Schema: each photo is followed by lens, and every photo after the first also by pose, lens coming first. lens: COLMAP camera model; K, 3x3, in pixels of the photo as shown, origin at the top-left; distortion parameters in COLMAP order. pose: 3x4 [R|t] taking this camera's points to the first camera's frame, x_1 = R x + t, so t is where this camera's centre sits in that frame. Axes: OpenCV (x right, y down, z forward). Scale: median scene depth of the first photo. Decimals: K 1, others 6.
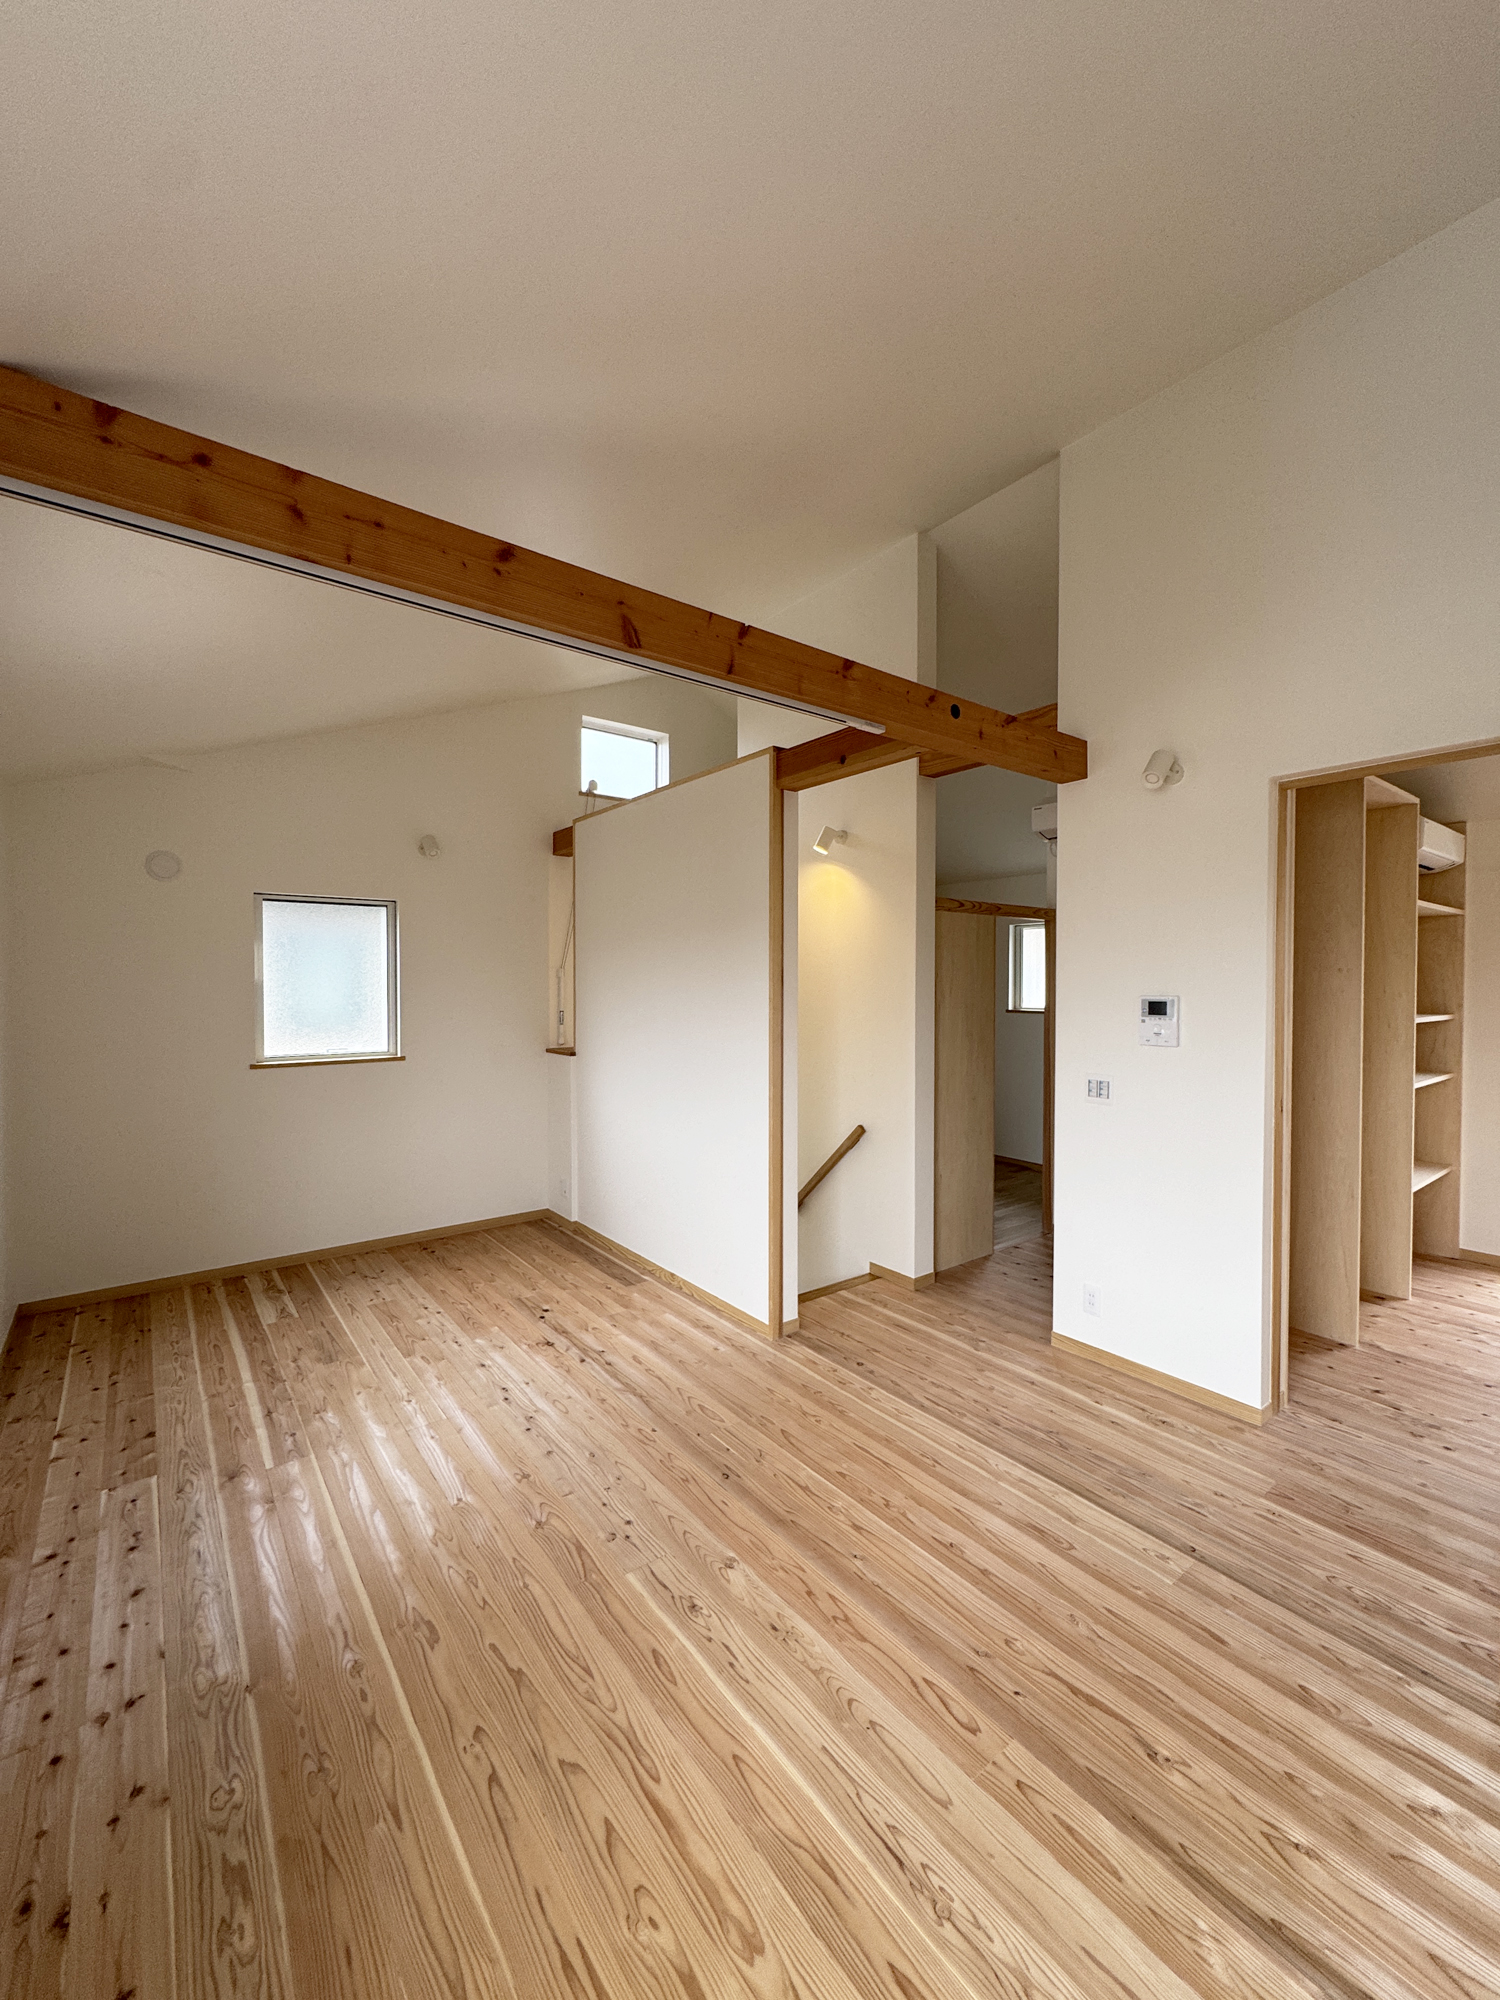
lens RADIAL K [[802.5, 0, 756.3], [0, 802.5, 996.2], [0, 0, 1]] dist [-0.009022, -0.000096]
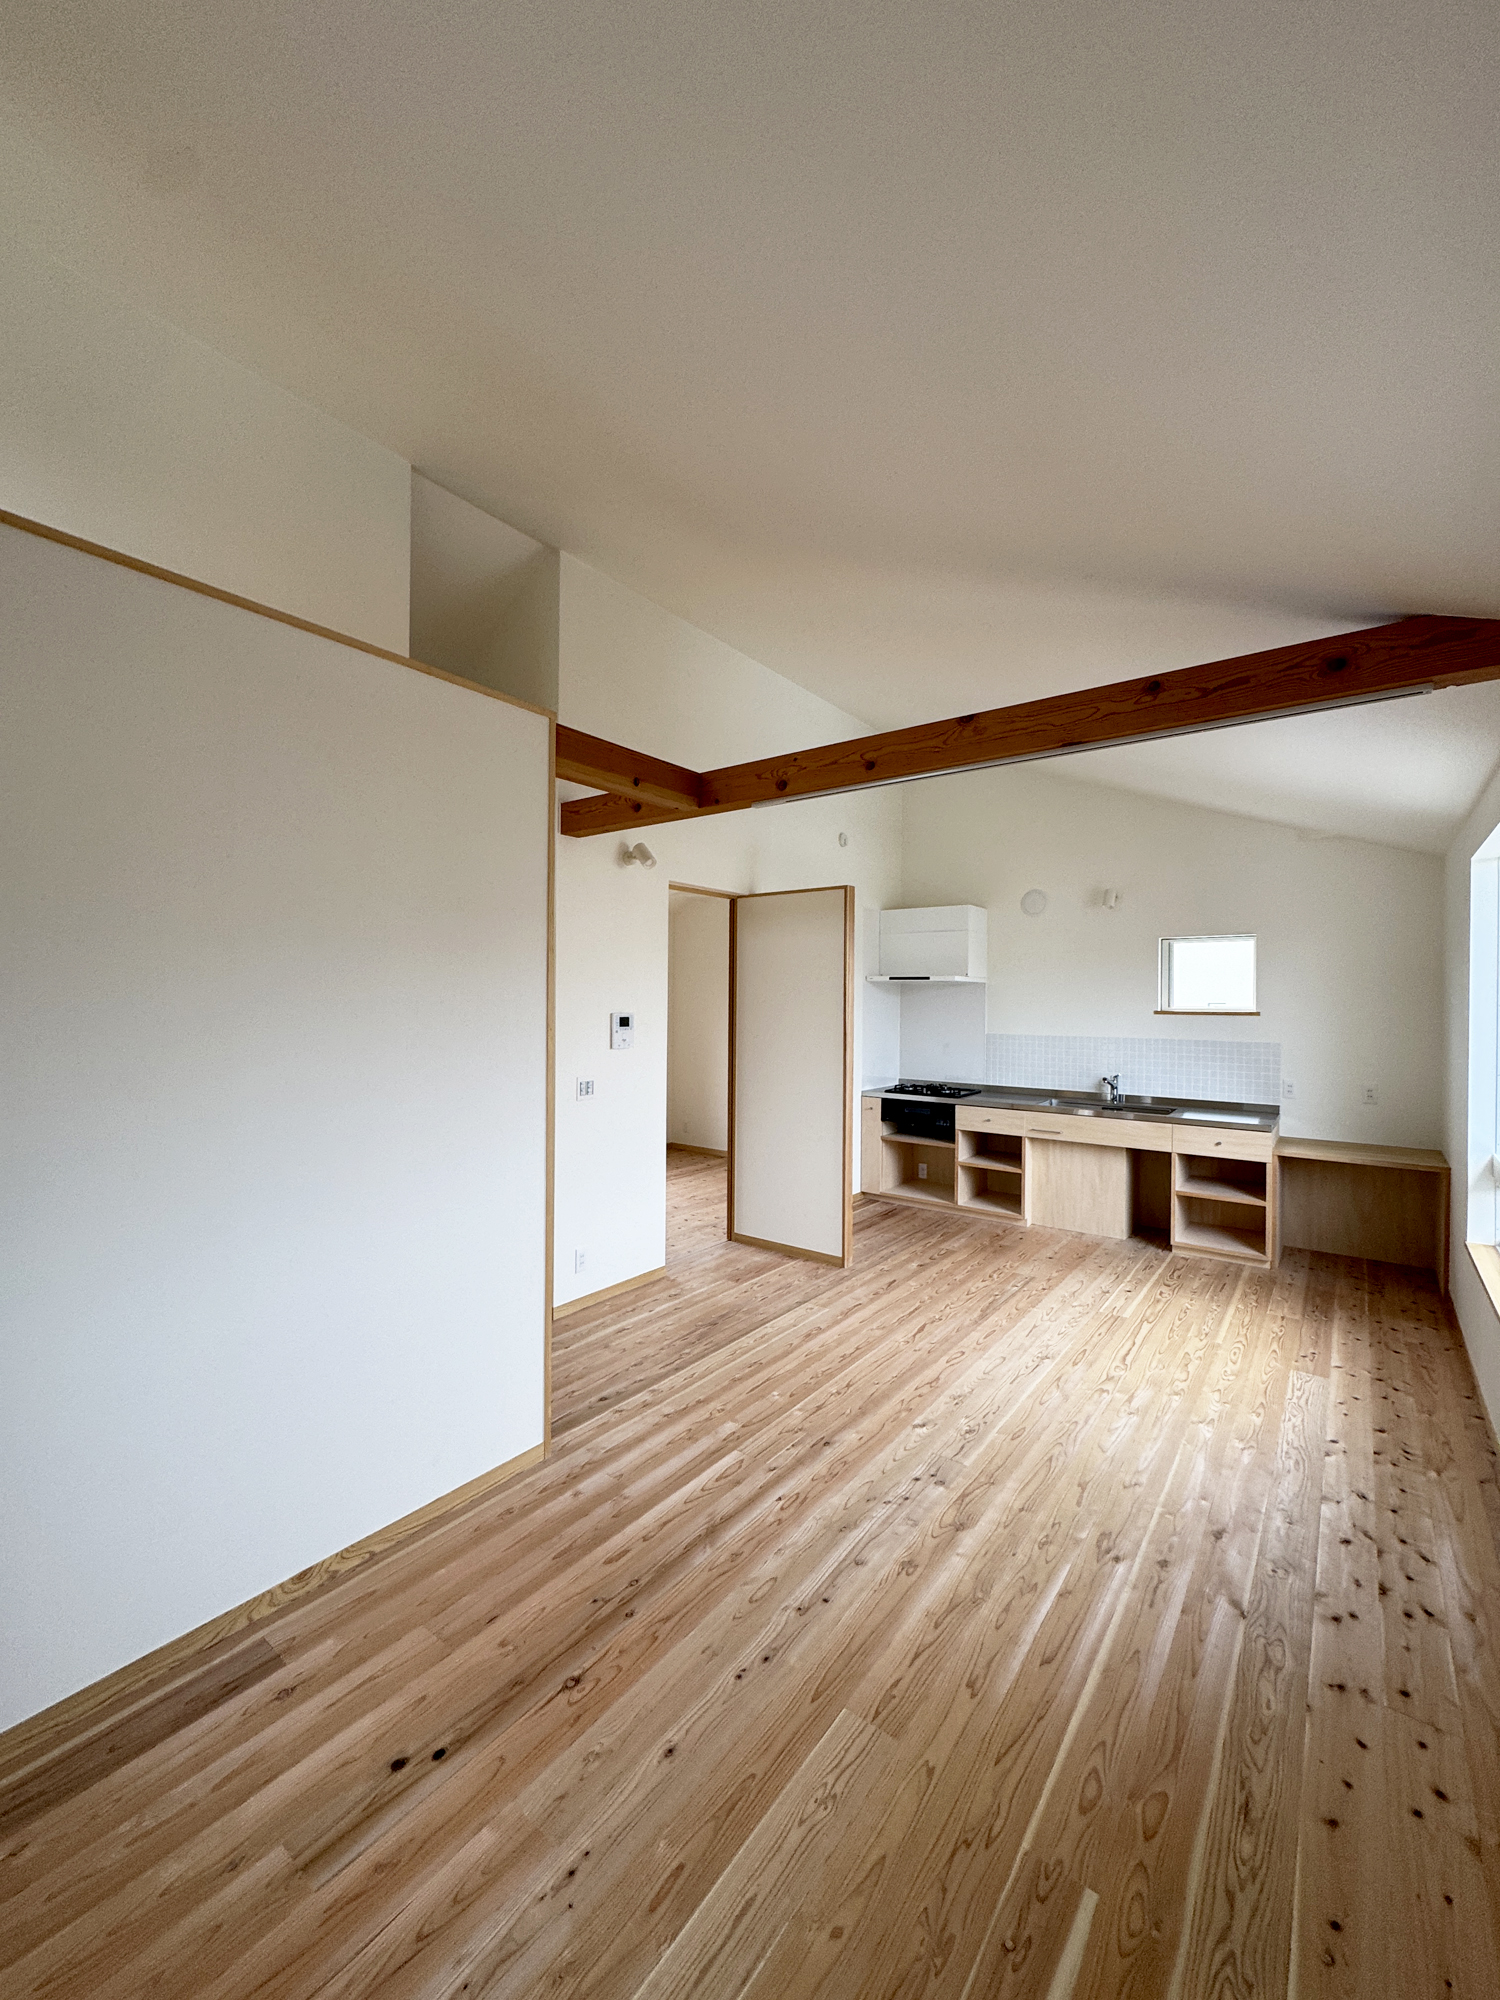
lens RADIAL K [[802.5, 0, 749.7], [0, 802.5, 998.1], [0, 0, 1]] dist [-0.009022, -0.000096]
pose [[-0.263624, -0.003326, 0.964620, -0.912941], [0.010477, 0.999925, 0.006311, -0.033289], [-0.964569, 0.011770, -0.263569, 1.158203]]
